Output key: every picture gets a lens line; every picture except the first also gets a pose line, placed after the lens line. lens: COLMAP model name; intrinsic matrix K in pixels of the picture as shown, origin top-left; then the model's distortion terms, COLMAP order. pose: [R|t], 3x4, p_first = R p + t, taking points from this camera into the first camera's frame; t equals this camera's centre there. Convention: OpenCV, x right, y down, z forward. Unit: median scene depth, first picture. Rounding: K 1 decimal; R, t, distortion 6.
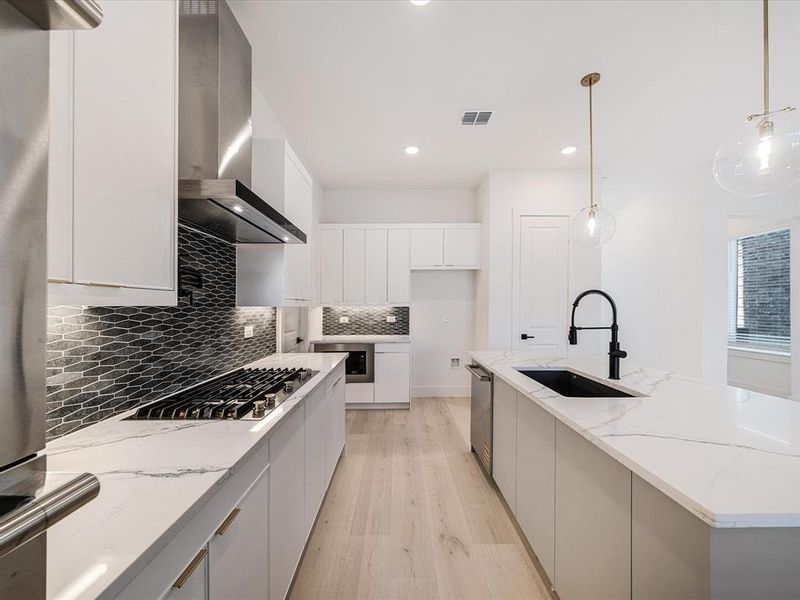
lens RADIAL K [[311.9, 0, 398.2], [0, 311.9, 304.0], [0, 0, 1]] dist [-0.006856, -0.000202]
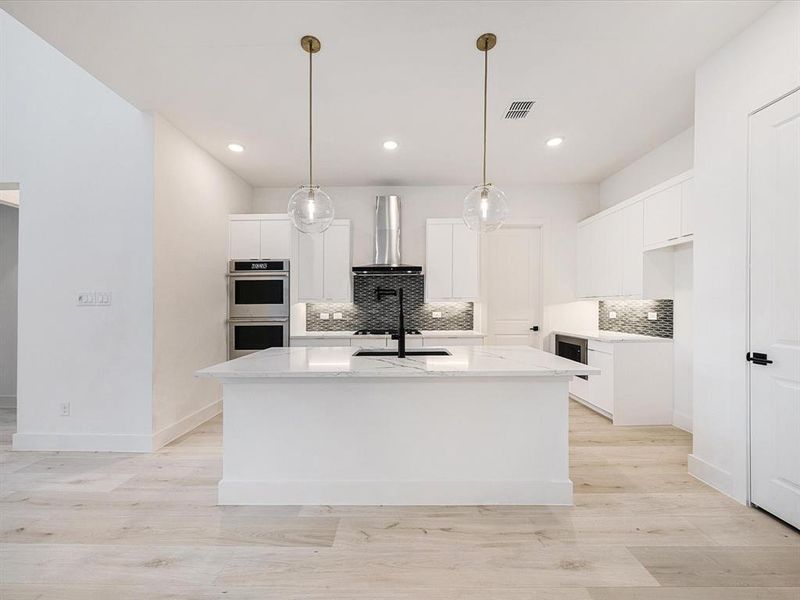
lens RADIAL K [[315.3, 0, 397.6], [0, 315.3, 304.5], [0, 0, 1]] dist [-0.006359, -0.000238]
pose [[-0.014717, -0.001846, -0.999890, 0.928370], [0.017204, 0.999850, -0.002099, 0.013243], [0.999744, -0.017233, -0.014683, 0.461839]]
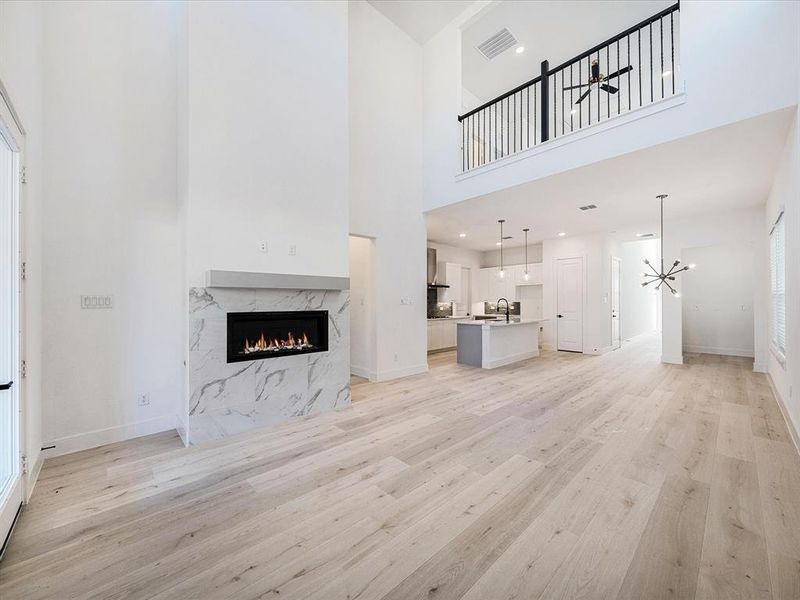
lens RADIAL K [[315.3, 0, 397.6], [0, 315.3, 304.5], [0, 0, 1]] dist [-0.006359, -0.000238]
pose [[0.679811, 0.005039, -0.733370, 1.277412], [0.011113, 0.999791, 0.017171, -0.025287], [0.733303, -0.019823, 0.679613, -1.319646]]
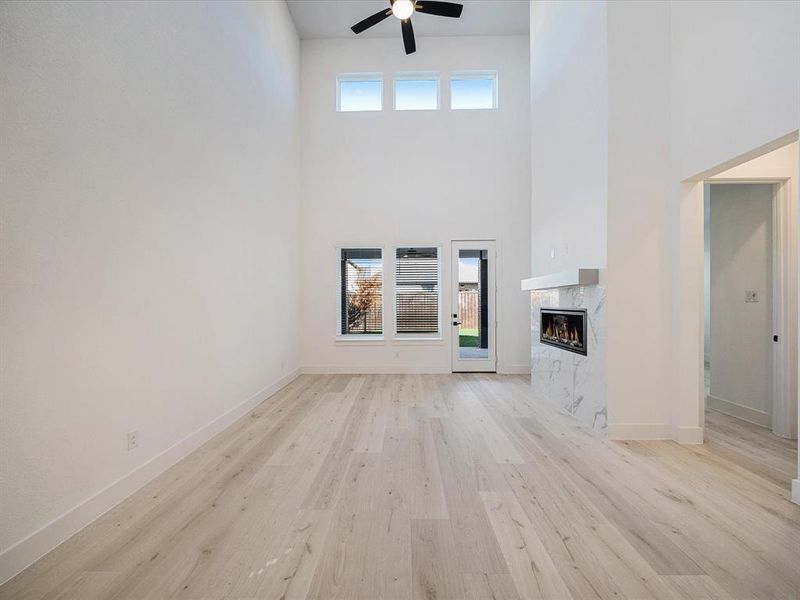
lens RADIAL K [[315.3, 0, 397.6], [0, 315.3, 304.5], [0, 0, 1]] dist [-0.006359, -0.000238]
pose [[-0.999575, 0.012631, 0.026261, 0.872698], [0.012506, 0.999910, -0.004928, -0.005818], [-0.026321, -0.004598, -0.999643, 0.100917]]
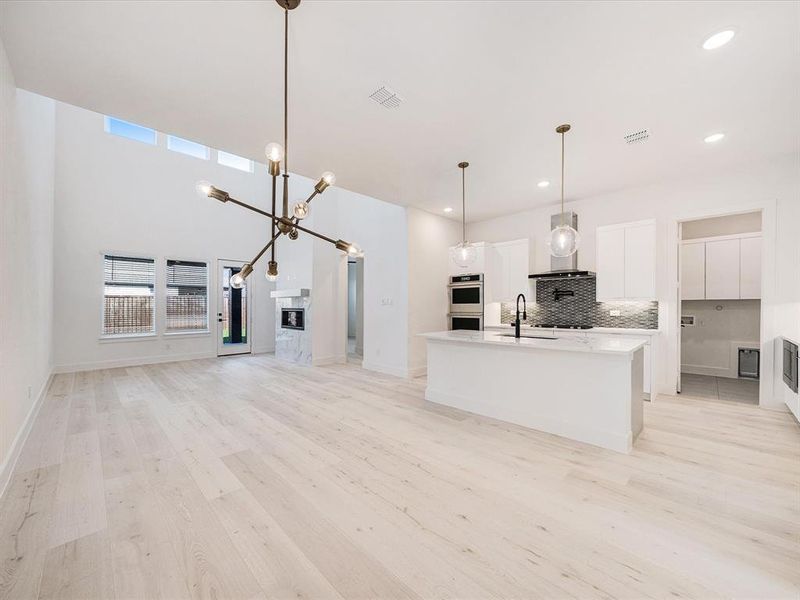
lens RADIAL K [[315.3, 0, 397.6], [0, 315.3, 304.5], [0, 0, 1]] dist [-0.006359, -0.000238]
pose [[-0.712005, 0.005315, -0.702154, 1.264433], [0.015661, 0.999843, -0.008312, 0.013686], [0.701999, -0.016915, -0.711977, 0.889350]]
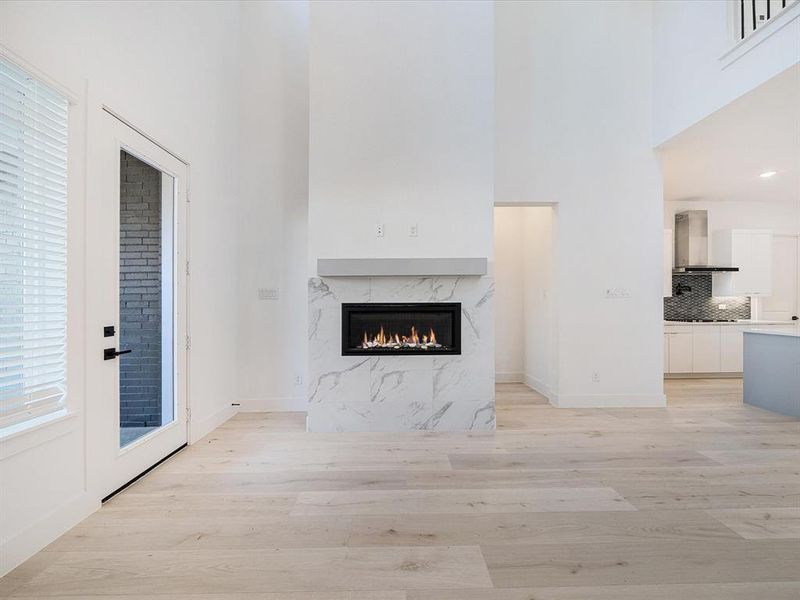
lens RADIAL K [[311.9, 0, 398.2], [0, 311.9, 304.0], [0, 0, 1]] dist [-0.006856, -0.000202]
pose [[0.014269, 0.005573, -0.999883, 1.155319], [0.016774, 0.999842, 0.005813, 0.005266], [0.999757, -0.016855, 0.014173, -0.958027]]
